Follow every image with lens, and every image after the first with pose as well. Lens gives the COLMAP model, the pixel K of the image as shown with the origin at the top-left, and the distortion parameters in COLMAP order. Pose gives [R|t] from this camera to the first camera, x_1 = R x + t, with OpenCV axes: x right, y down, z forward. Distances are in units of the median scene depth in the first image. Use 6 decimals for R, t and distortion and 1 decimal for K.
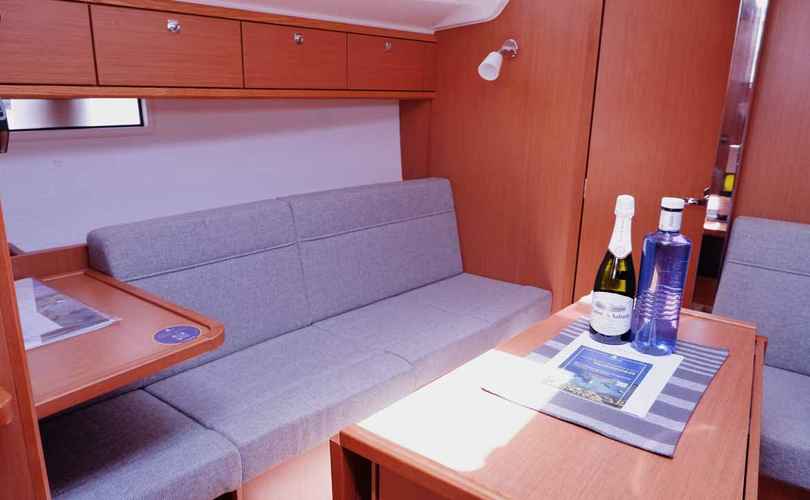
lens RADIAL K [[594.1, 0, 405.0], [0, 594.1, 250.0], [0, 0, 1]] dist [0.001776, 0.000620]
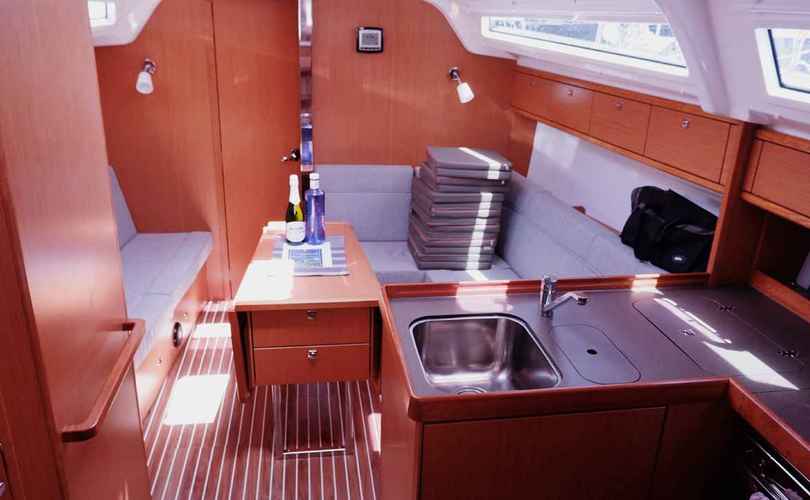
lens RADIAL K [[619.7, 0, 405.0], [0, 619.7, 250.0], [0, 0, 1]] dist [-0.000052, -0.000190]
pose [[0.703193, -0.248471, 0.666170, -0.893433], [0.167730, 0.968476, 0.184174, -0.174988], [-0.690931, -0.017773, 0.722702, -0.887535]]
